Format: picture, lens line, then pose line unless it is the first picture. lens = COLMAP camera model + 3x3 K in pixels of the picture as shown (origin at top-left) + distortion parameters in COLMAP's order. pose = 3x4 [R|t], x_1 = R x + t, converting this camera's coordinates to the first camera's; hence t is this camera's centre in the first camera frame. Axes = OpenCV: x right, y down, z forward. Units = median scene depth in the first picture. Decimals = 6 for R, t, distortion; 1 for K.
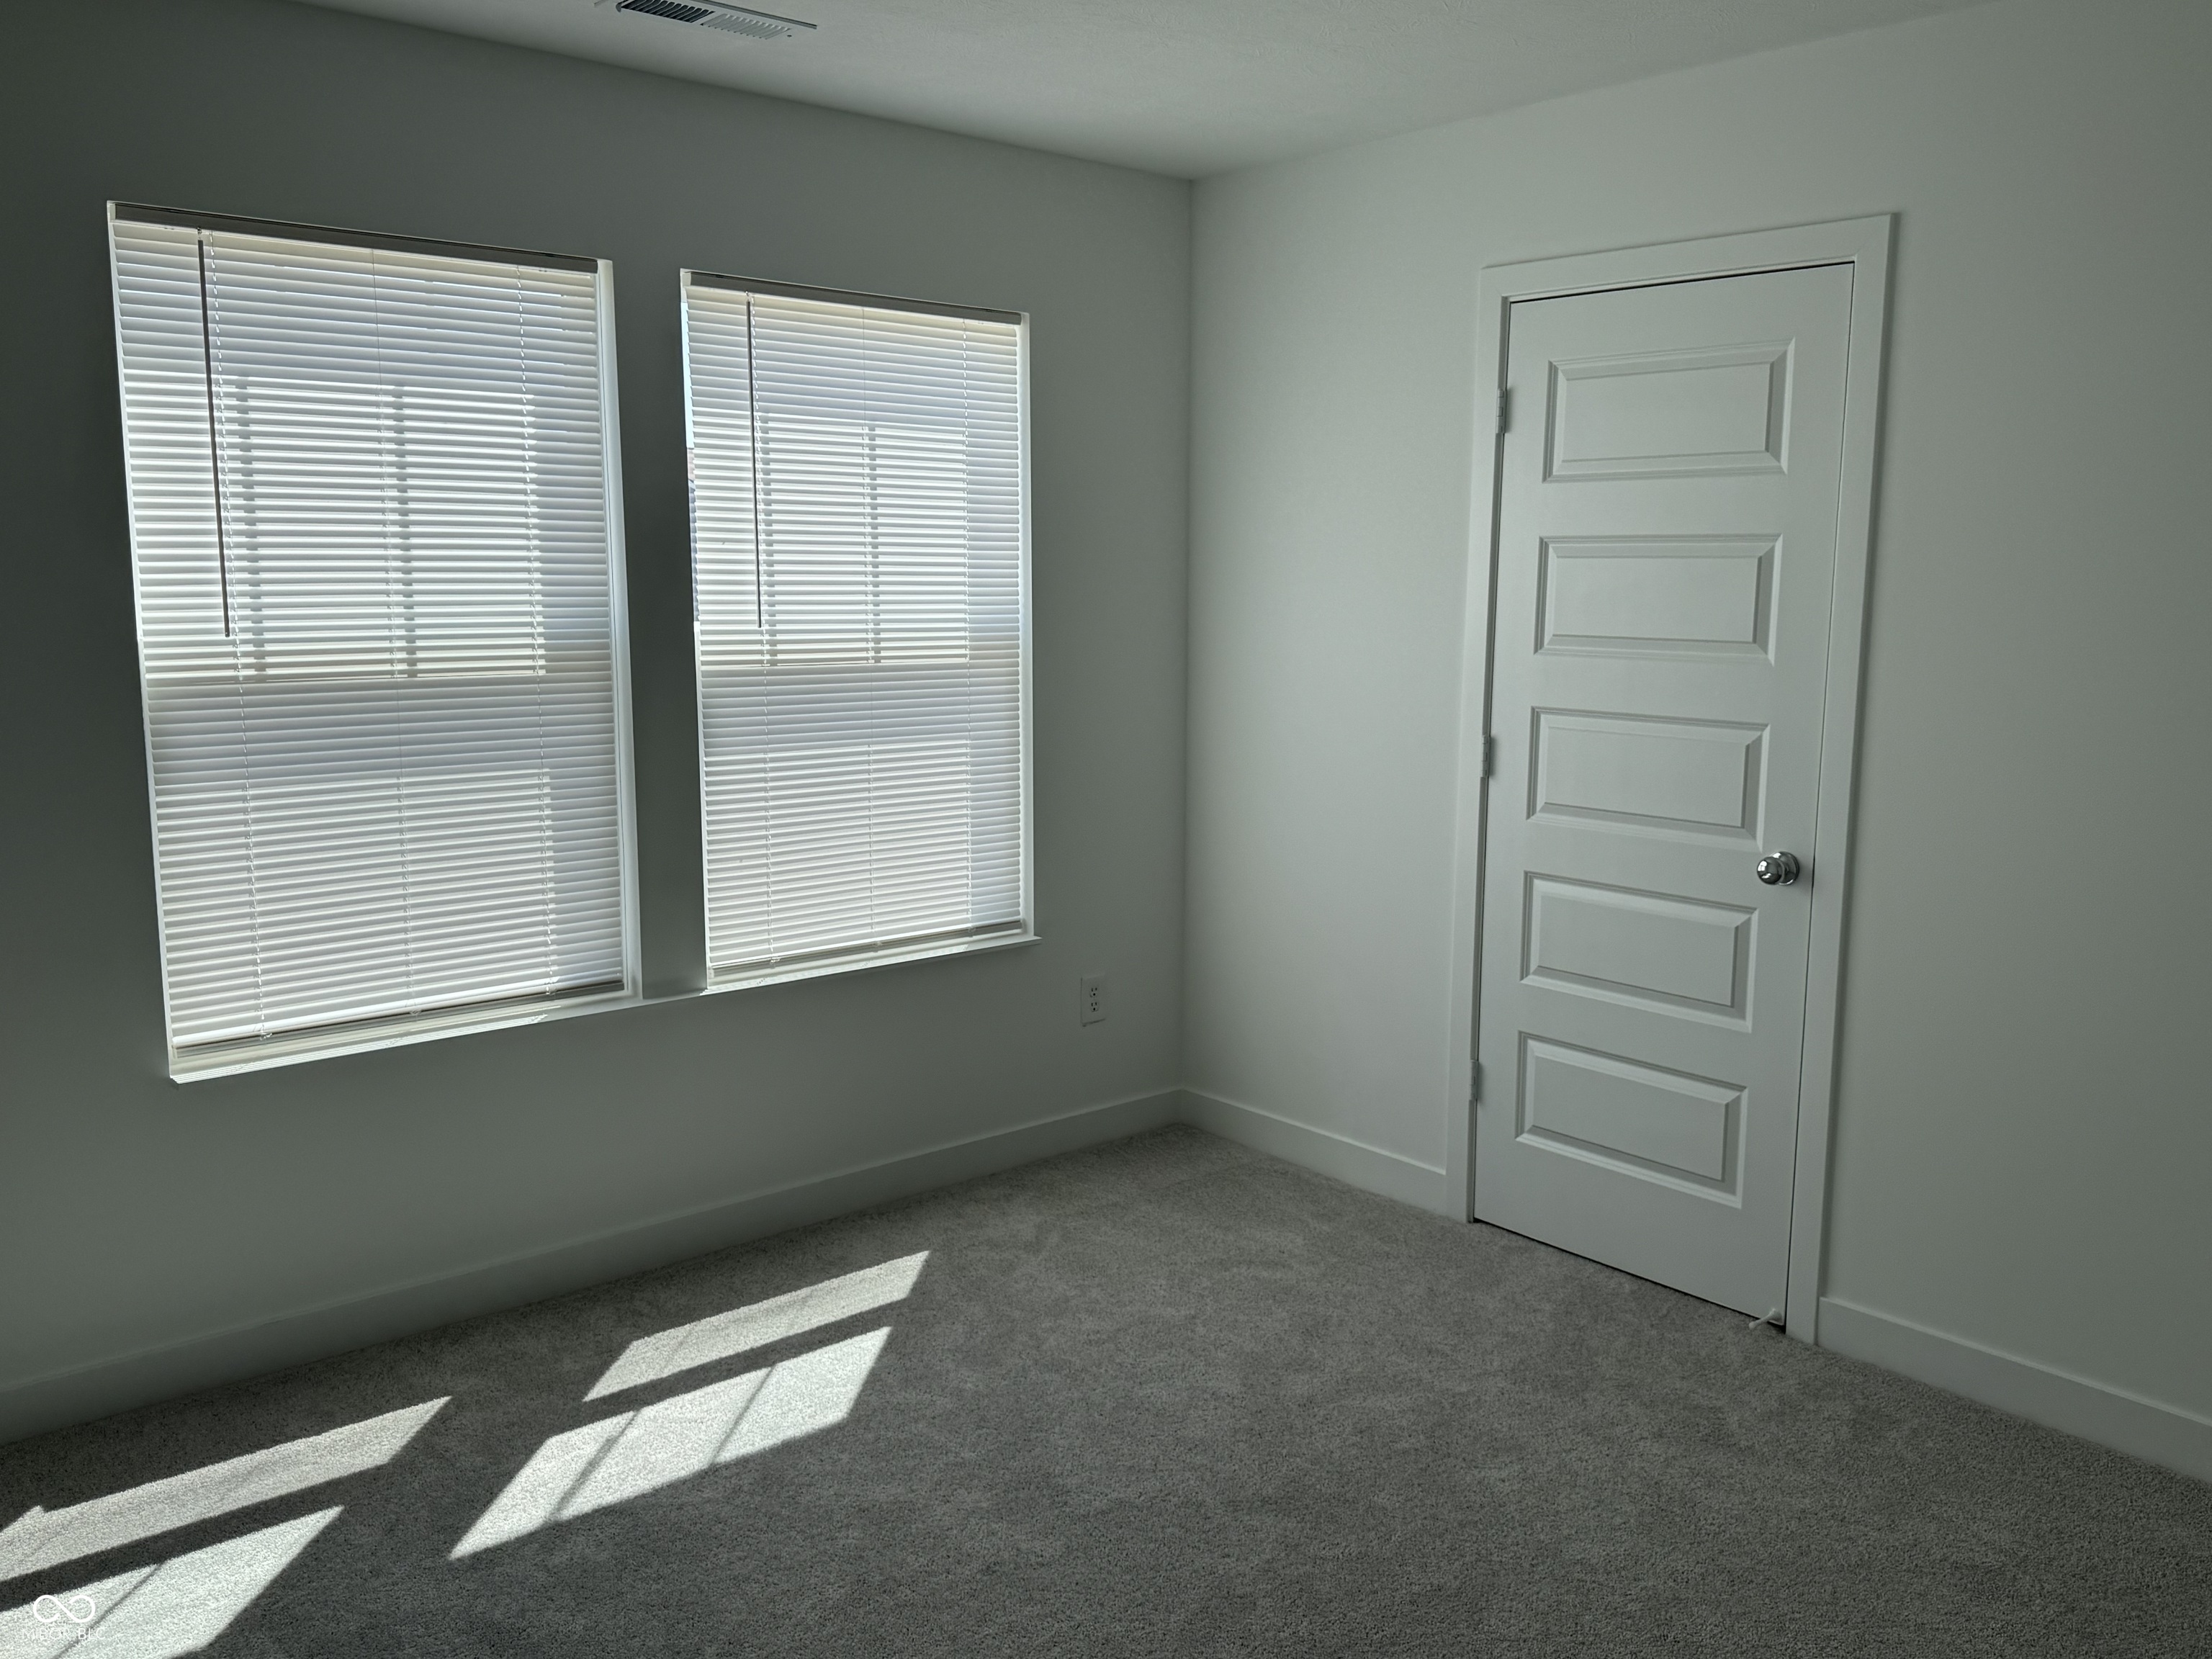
lens RADIAL K [[1789.8, 0, 1097.1], [0, 1789.8, 829.1], [0, 0, 1]] dist [0.003278, -0.051477]
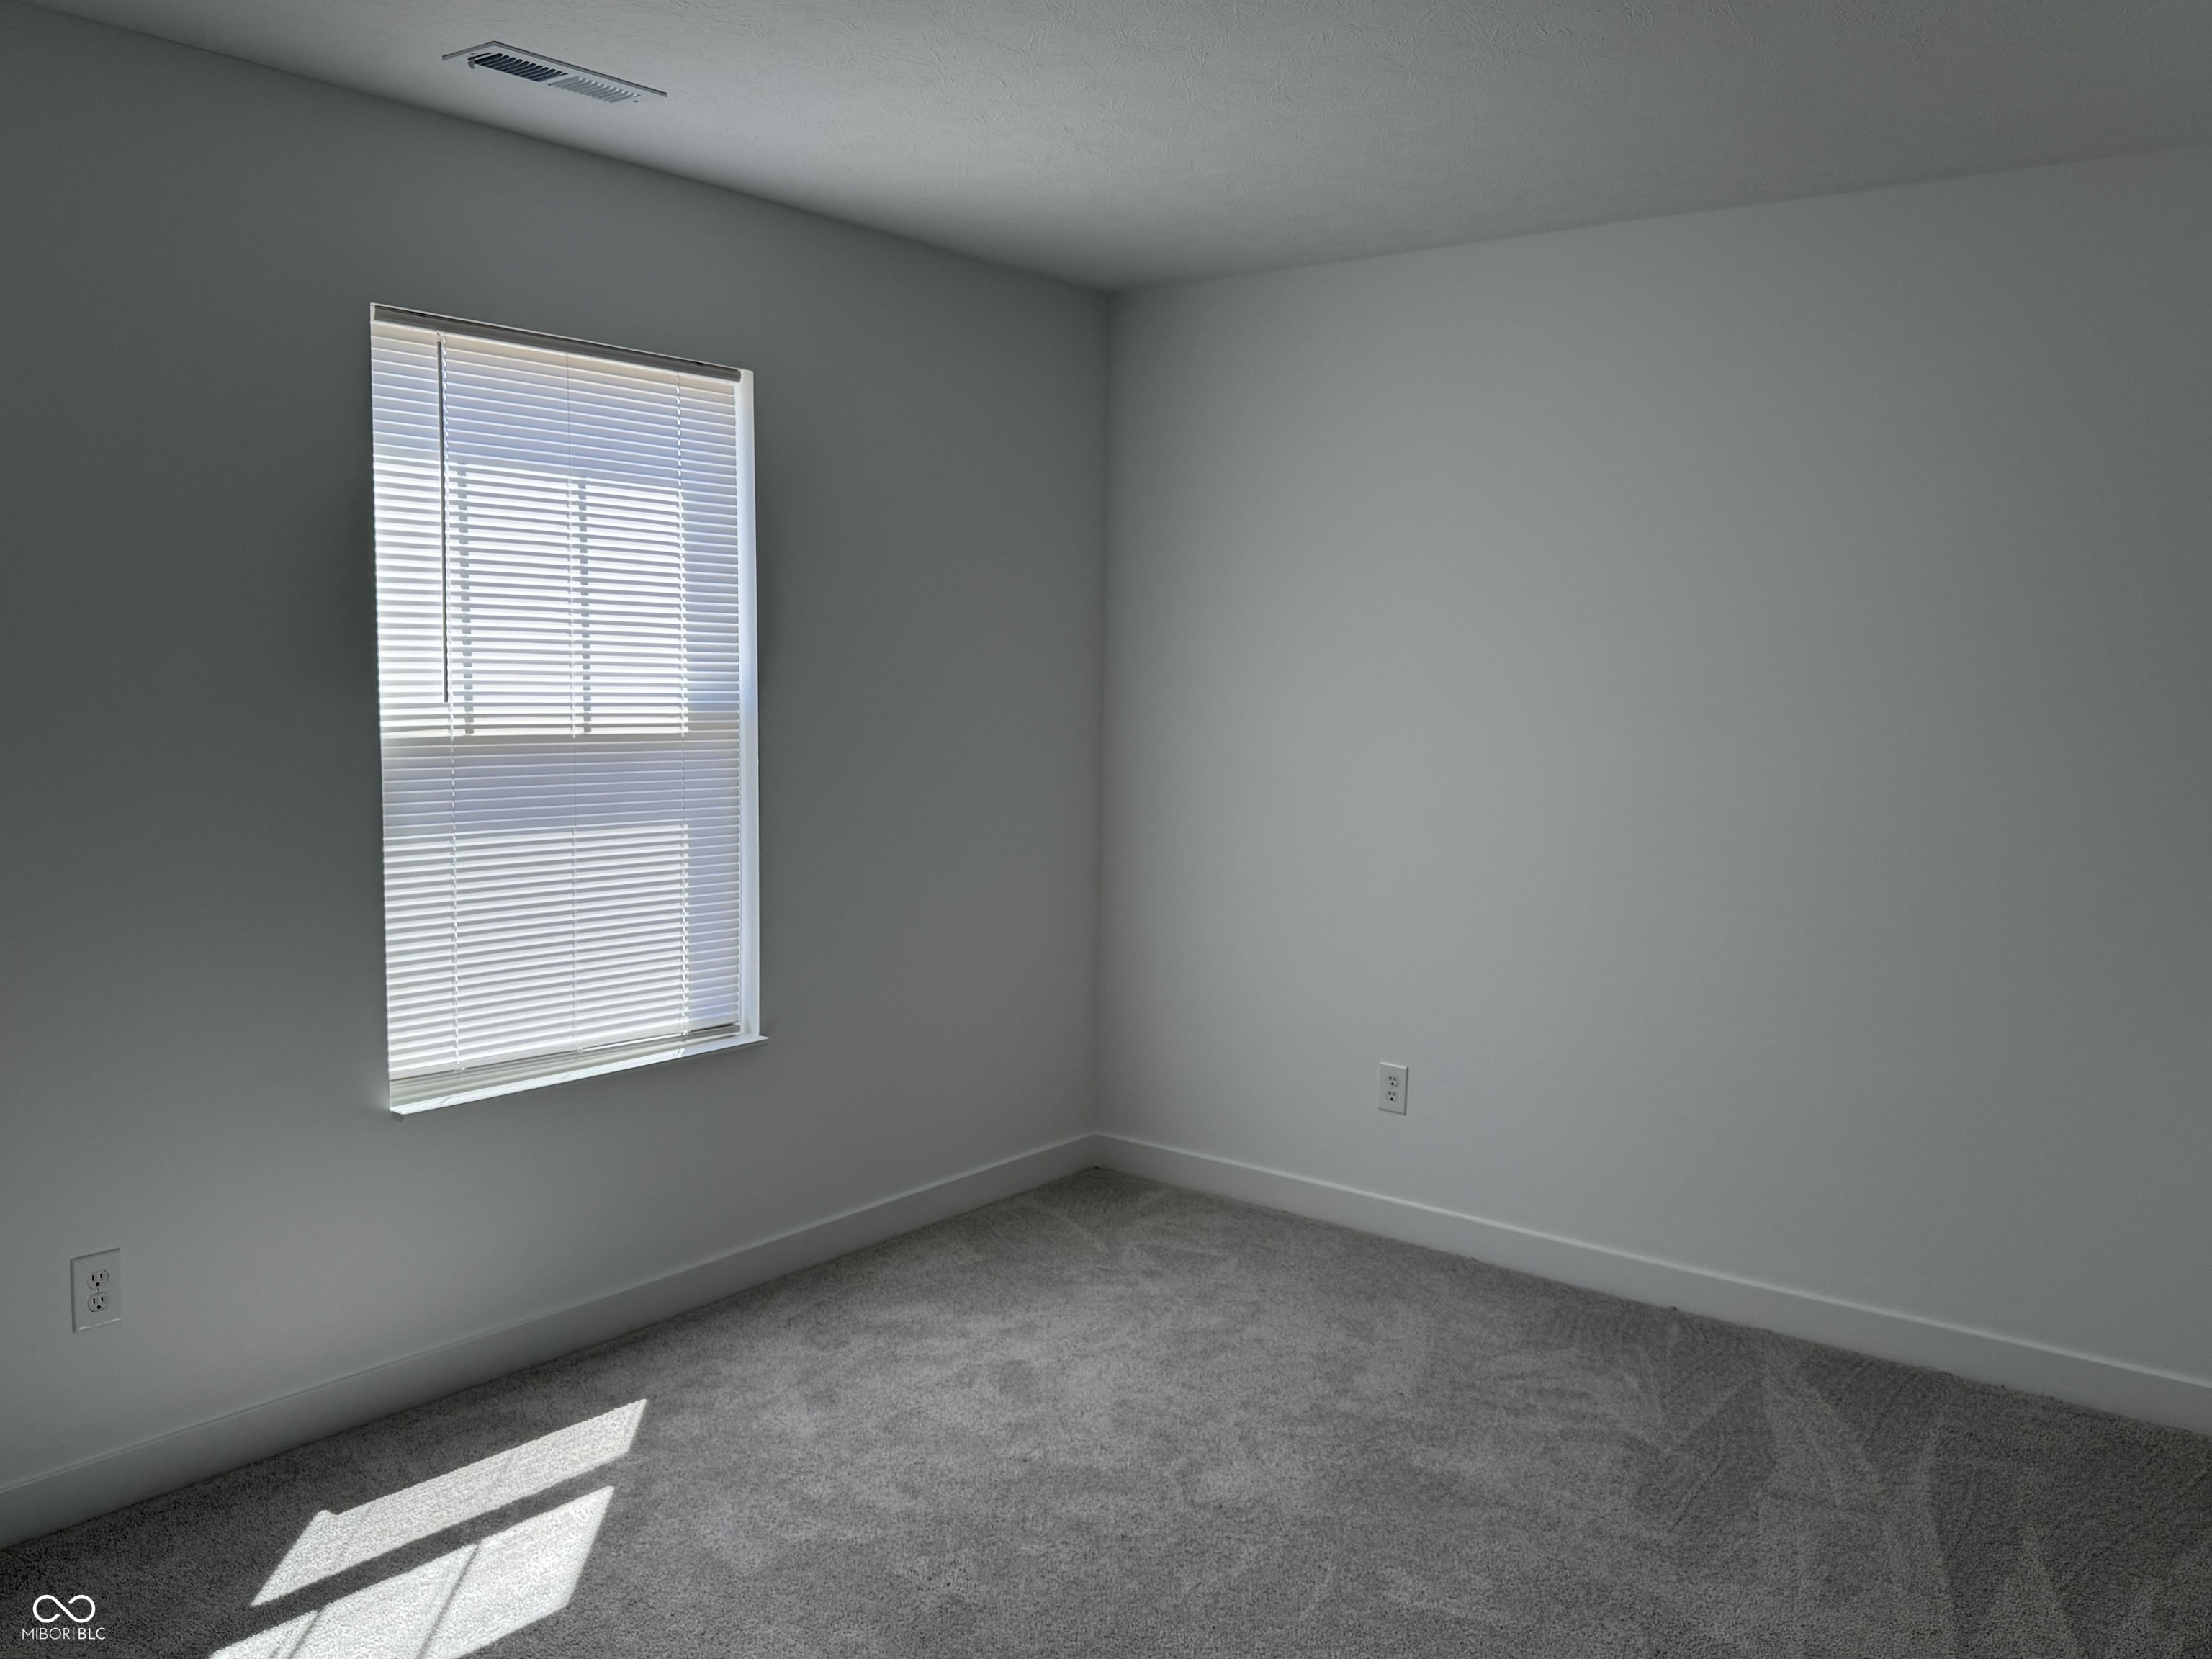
lens RADIAL K [[2114.7, 0, 1123.7], [0, 2114.7, 781.2], [0, 0, 1]] dist [0.067908, 0.000000]
pose [[0.970007, 0.004834, 0.243030, -0.375562], [0.014378, 0.996911, -0.077217, 0.044595], [-0.242653, 0.078395, 0.966940, -0.328889]]
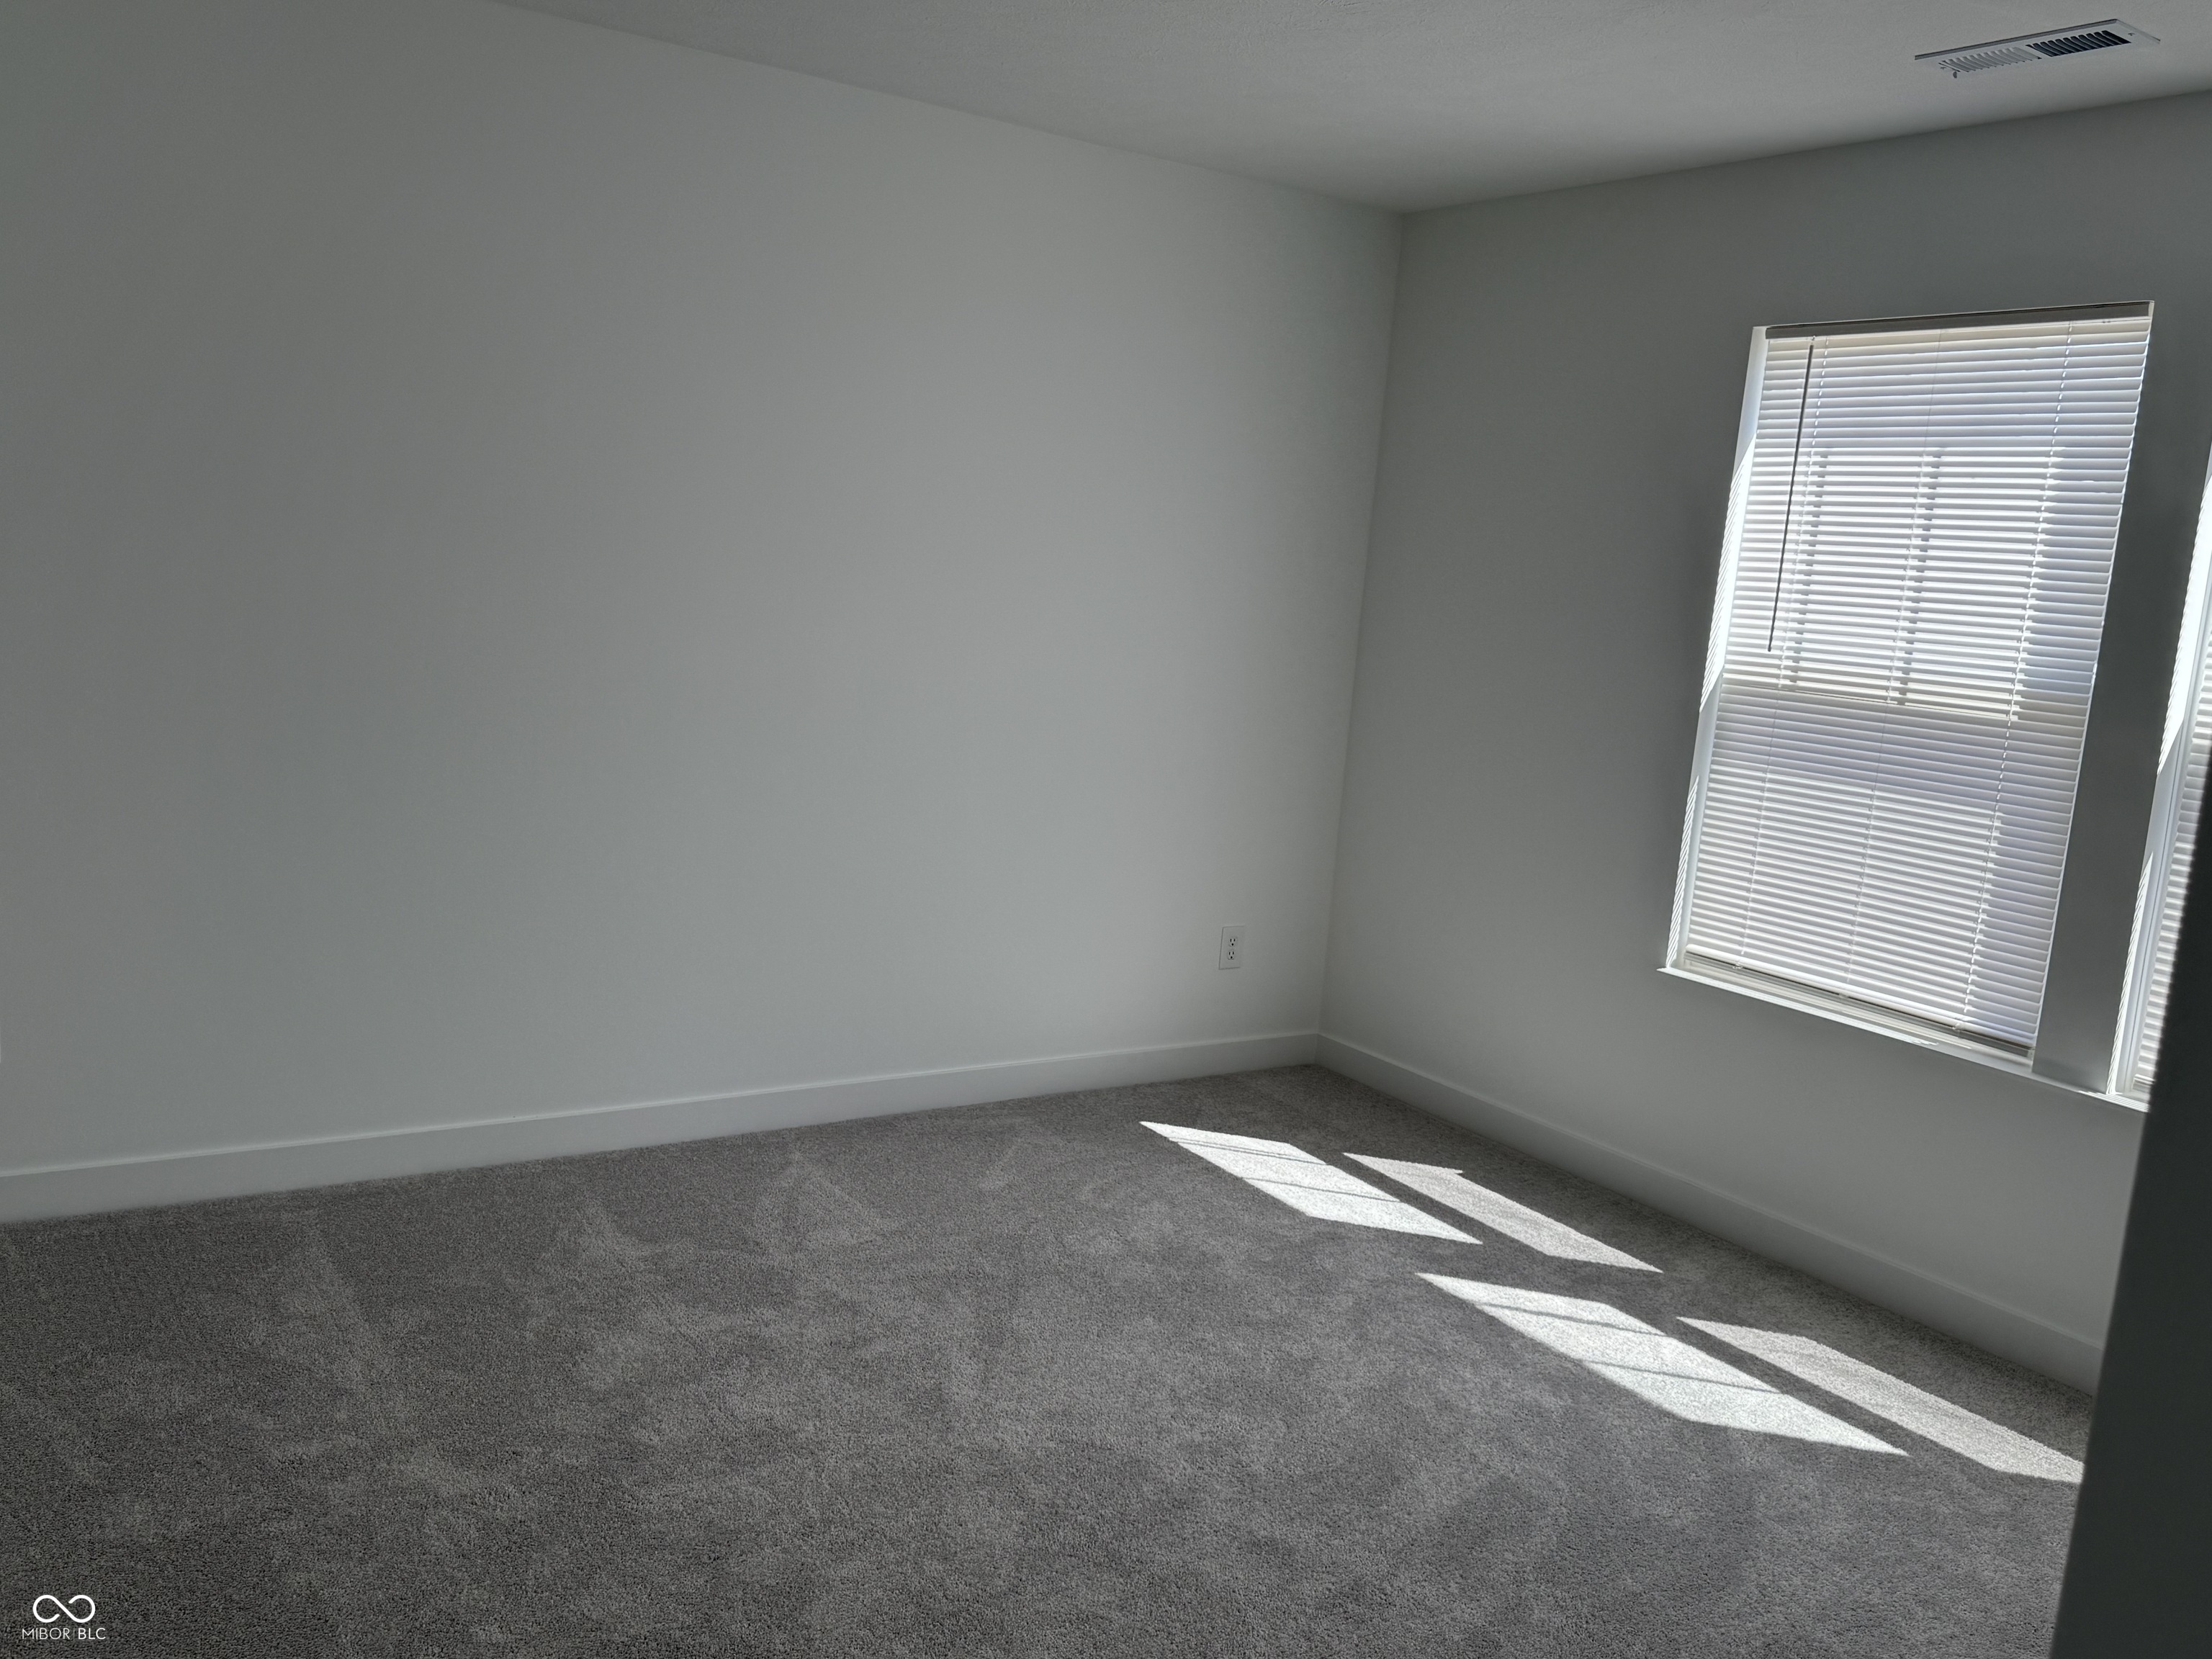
lens RADIAL K [[1789.8, 0, 1100.4], [0, 1789.8, 840.8], [0, 0, 1]] dist [0.003278, -0.051477]
pose [[-0.149748, 0.139462, -0.978839, 0.806558], [-0.213827, 0.962005, 0.169776, -0.086041], [0.965326, 0.234726, -0.114237, 0.665021]]
